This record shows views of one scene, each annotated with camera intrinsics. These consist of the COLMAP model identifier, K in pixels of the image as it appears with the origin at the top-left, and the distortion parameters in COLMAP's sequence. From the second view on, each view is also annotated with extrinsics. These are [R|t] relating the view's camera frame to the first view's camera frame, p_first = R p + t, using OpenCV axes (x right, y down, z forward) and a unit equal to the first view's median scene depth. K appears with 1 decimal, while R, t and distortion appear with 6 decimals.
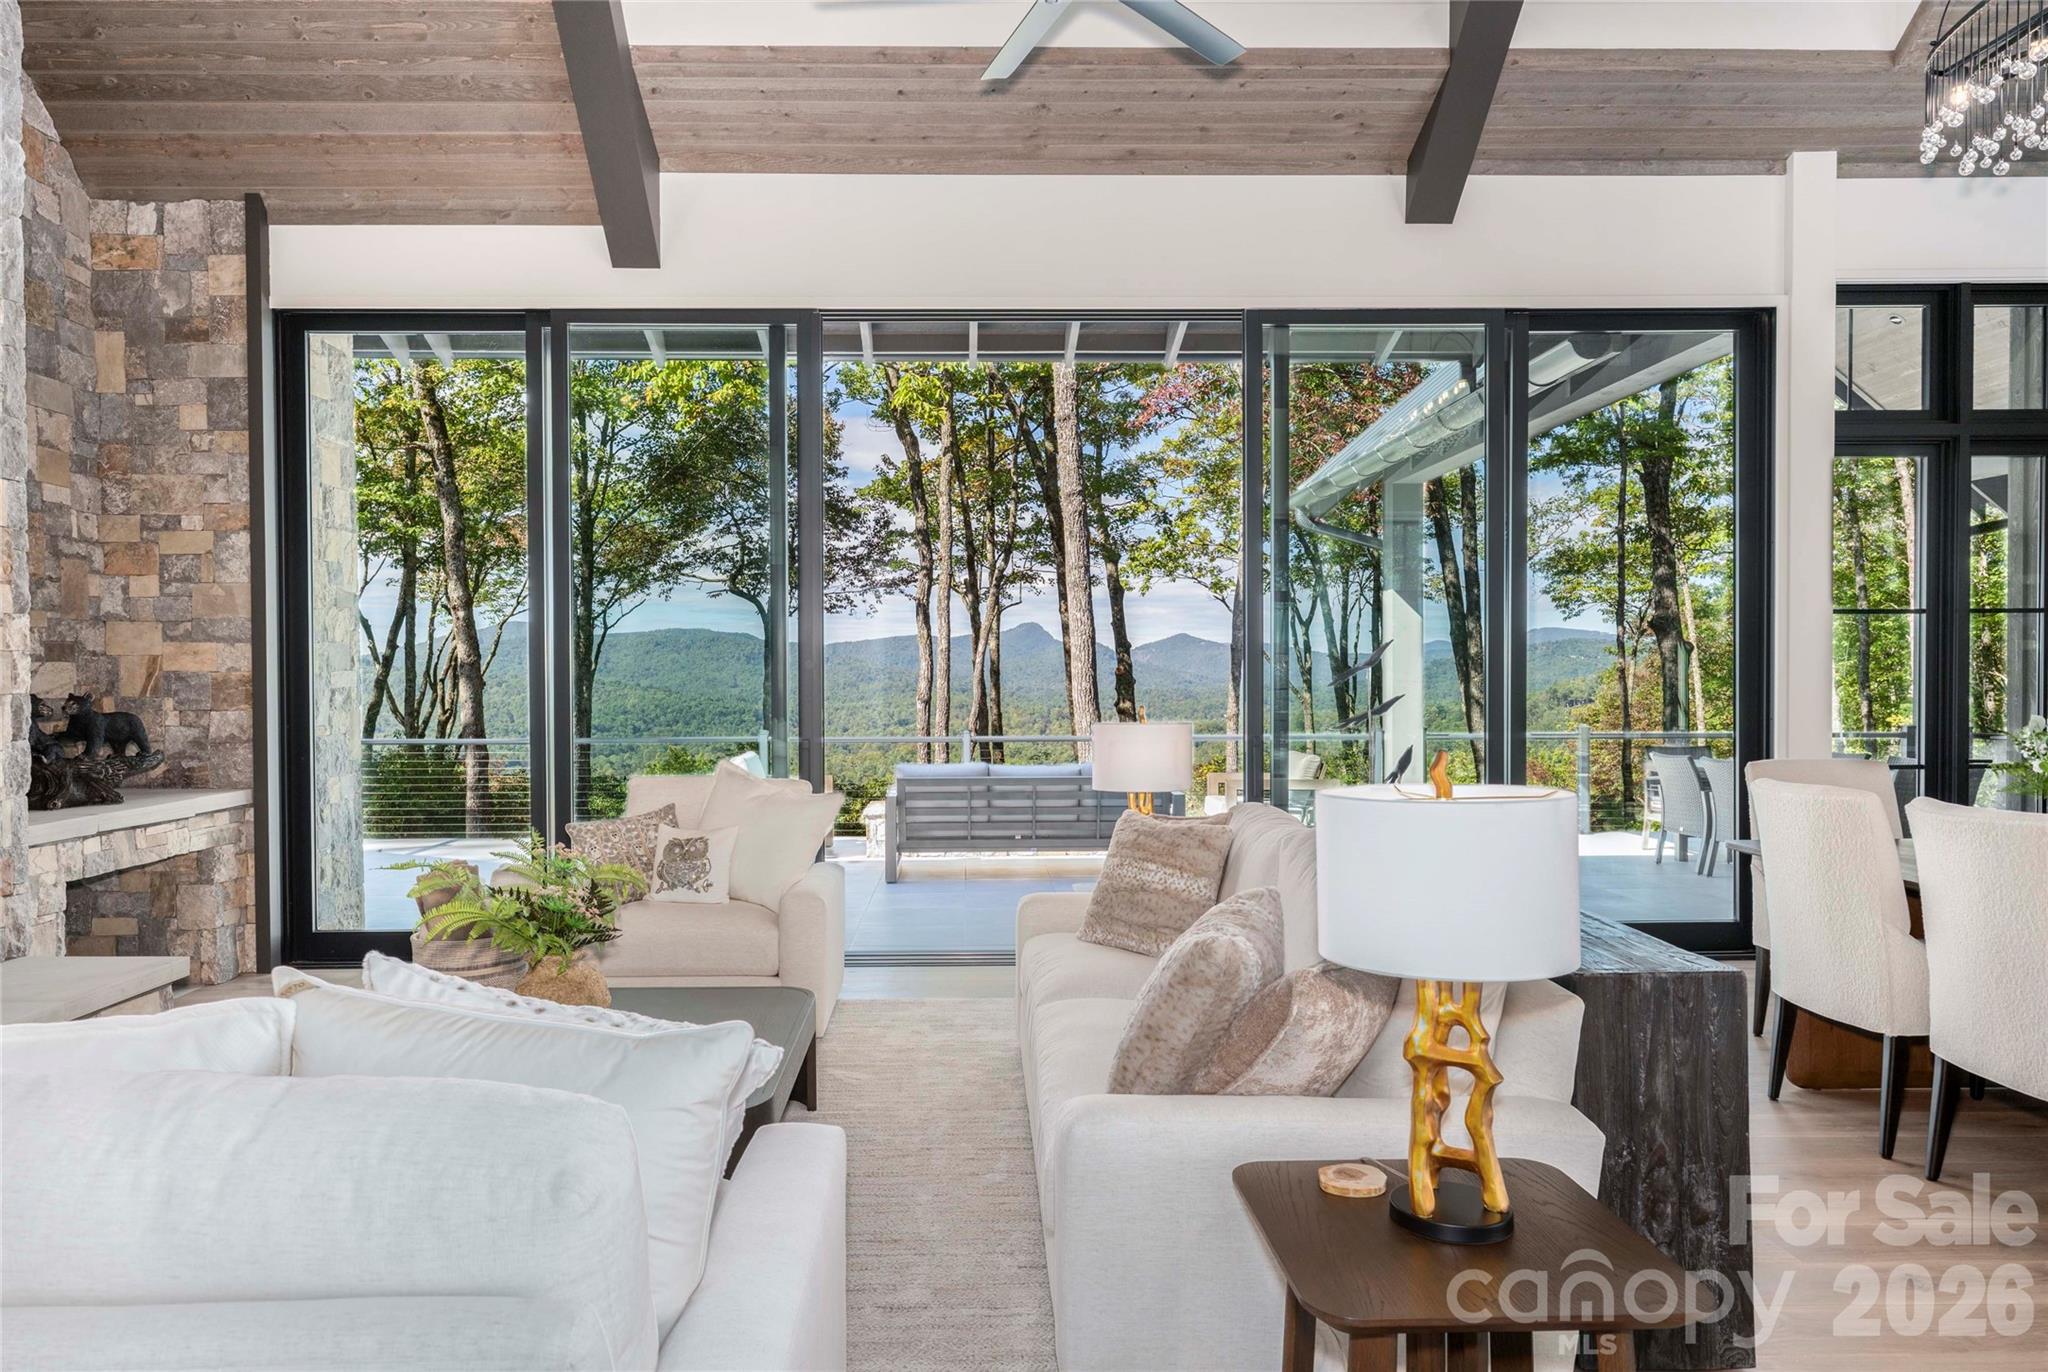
lens RADIAL K [[1317.3, 0, 985.1], [0, 1317.3, 700.3], [0, 0, 1]] dist [0.018980, -0.004463]
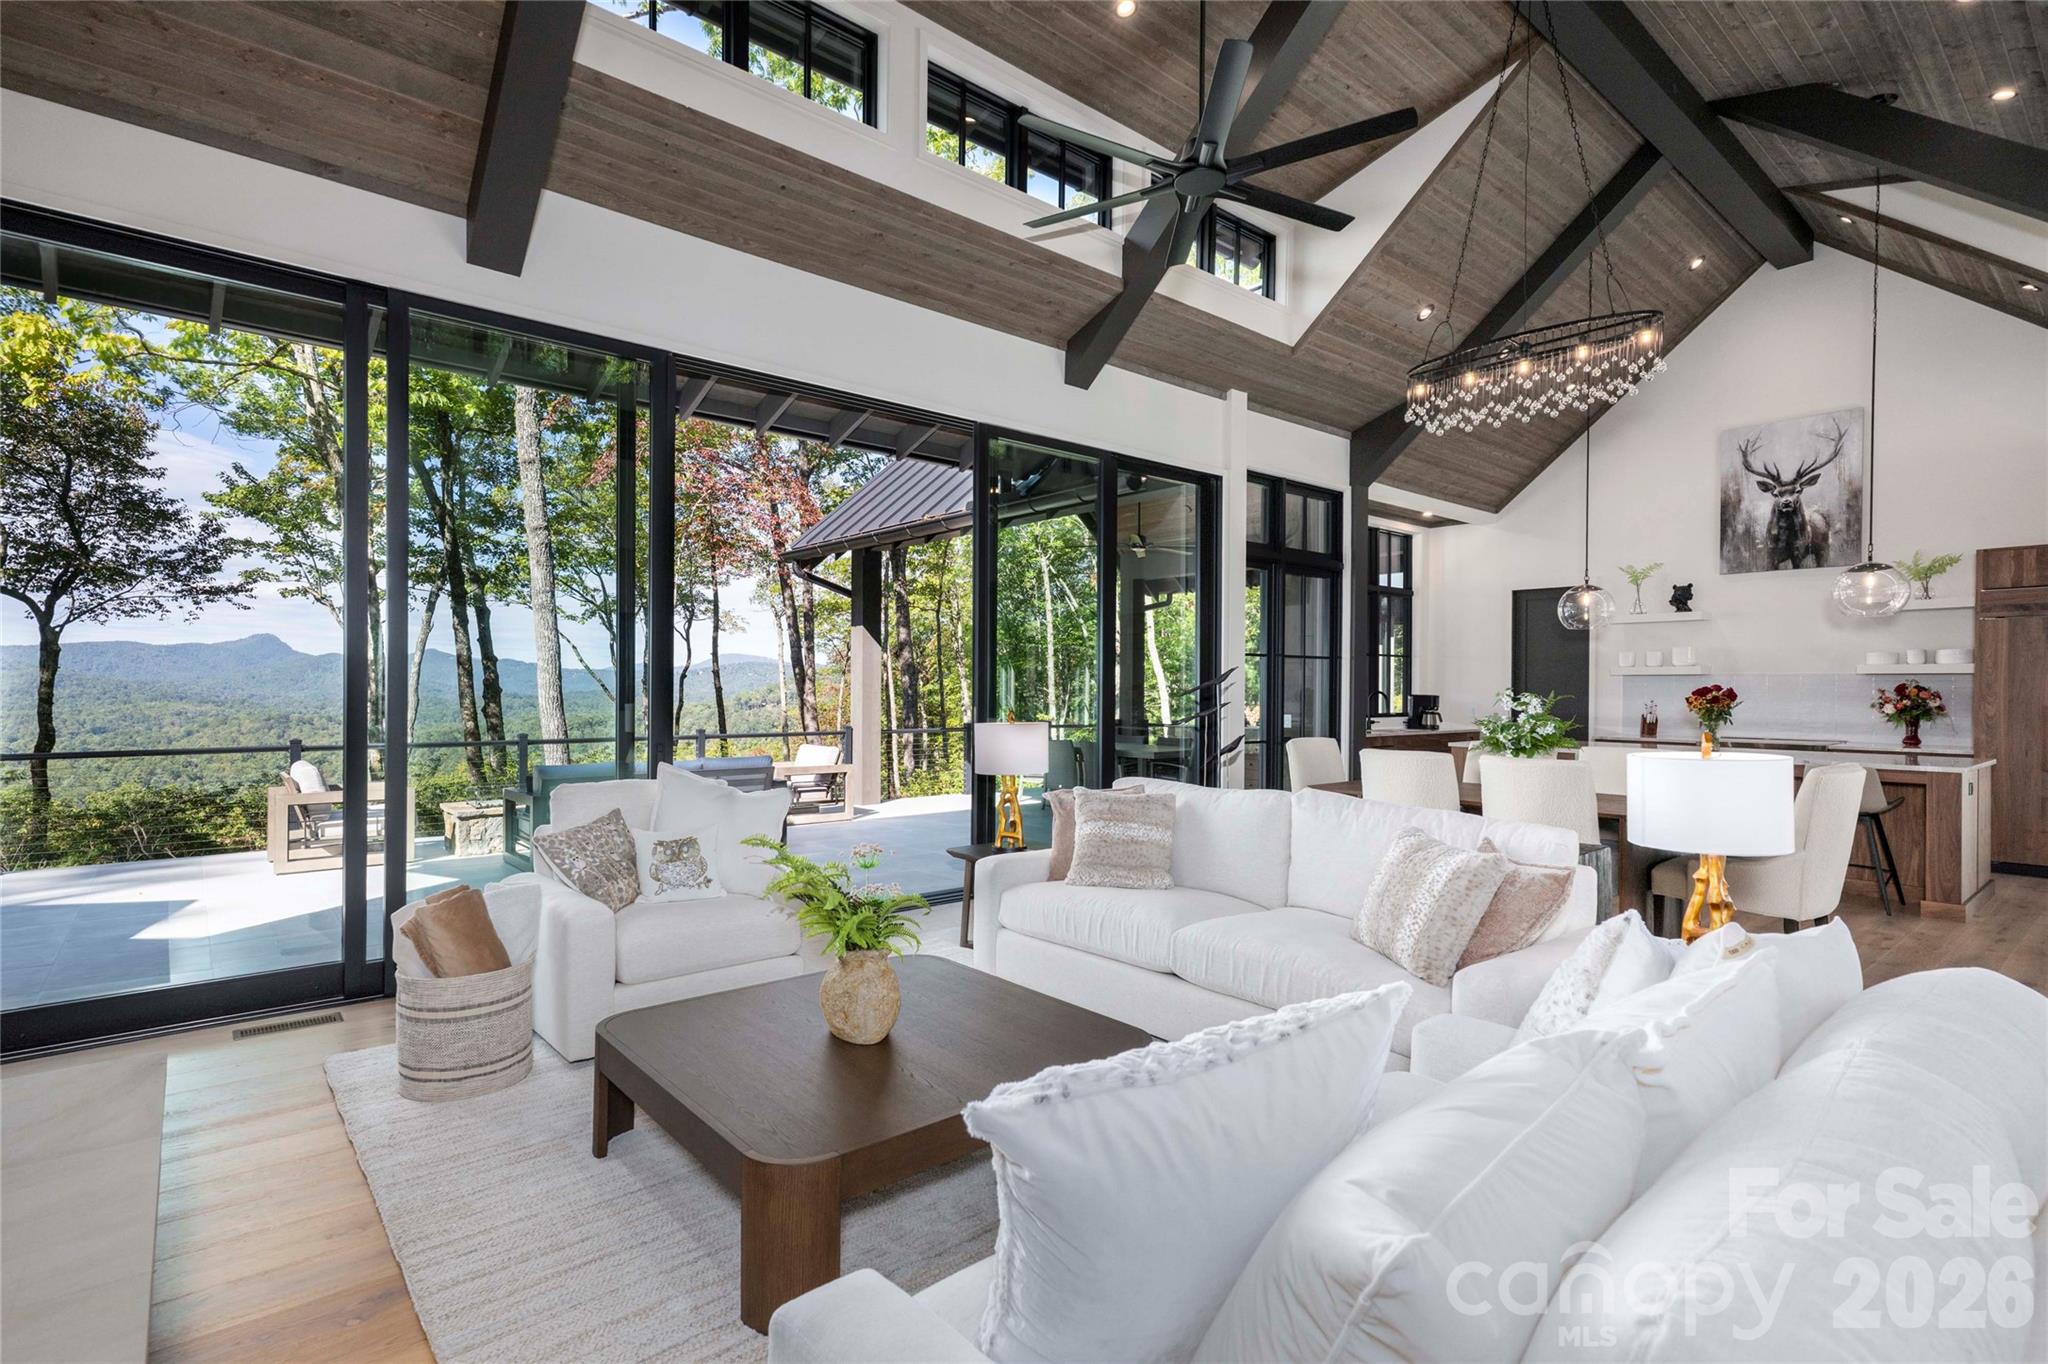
lens RADIAL K [[983.7, 0, 1019.3], [0, 983.7, 693.9], [0, 0, 1]] dist [0.017585, -0.000015]
pose [[0.775456, 0.003407, 0.631393, -0.117787], [0.004017, 0.999939, -0.010330, -0.000498], [-0.631389, 0.010546, 0.775394, 0.049877]]
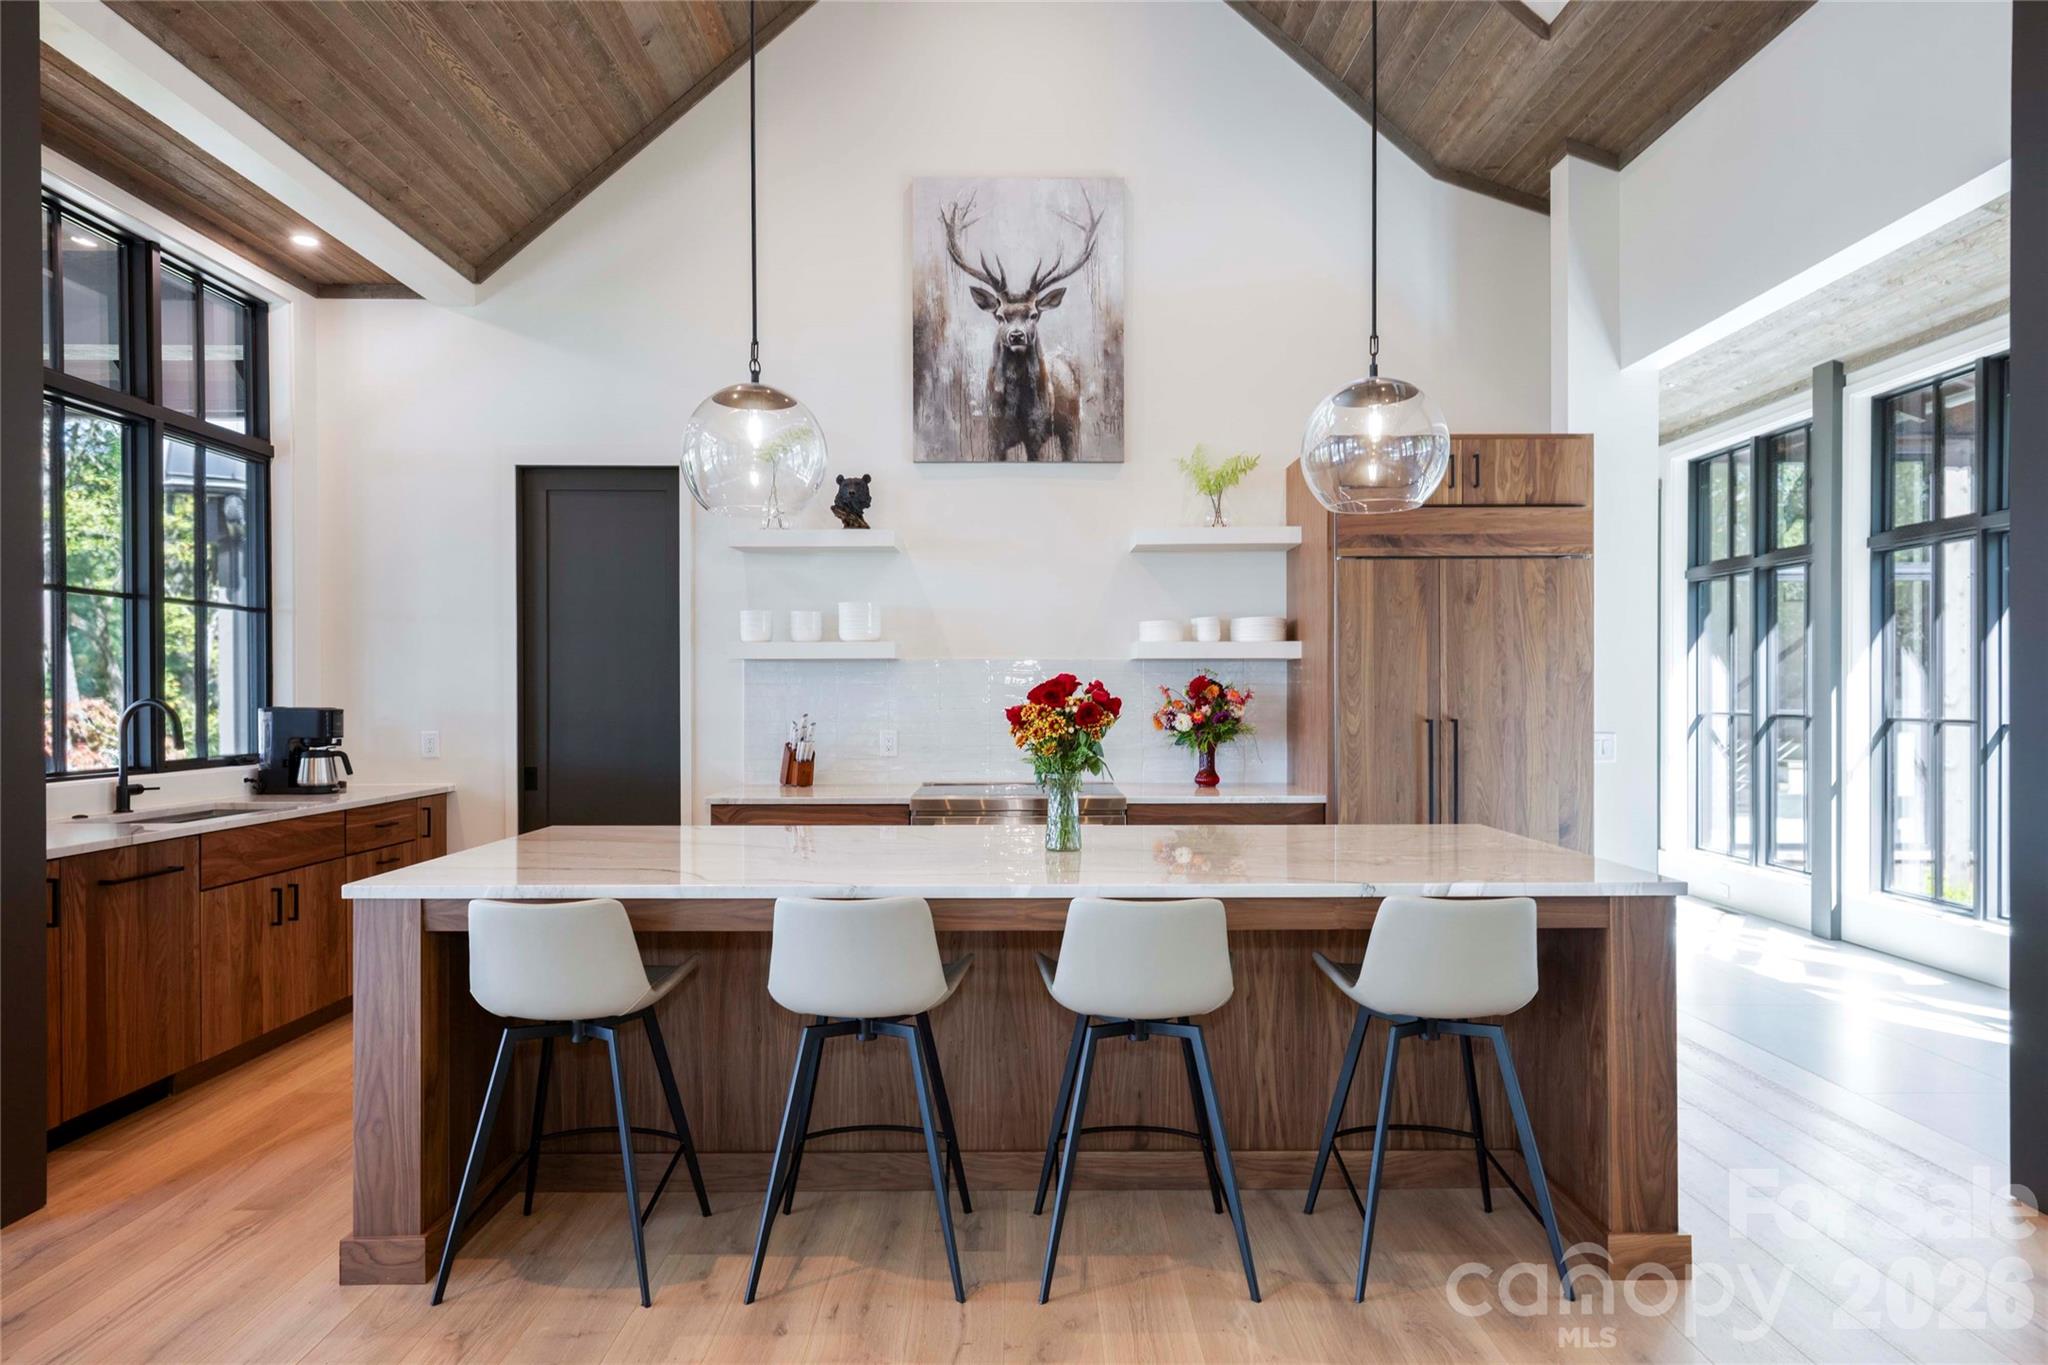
lens RADIAL K [[1252.3, 0, 1024.5], [0, 1252.3, 704.0], [0, 0, 1]] dist [0.002060, -0.000604]
pose [[0.012224, -0.003836, 0.999918, 0.117122], [0.021089, 0.999771, 0.003578, -0.002965], [-0.999703, 0.021043, 0.012303, 0.165738]]
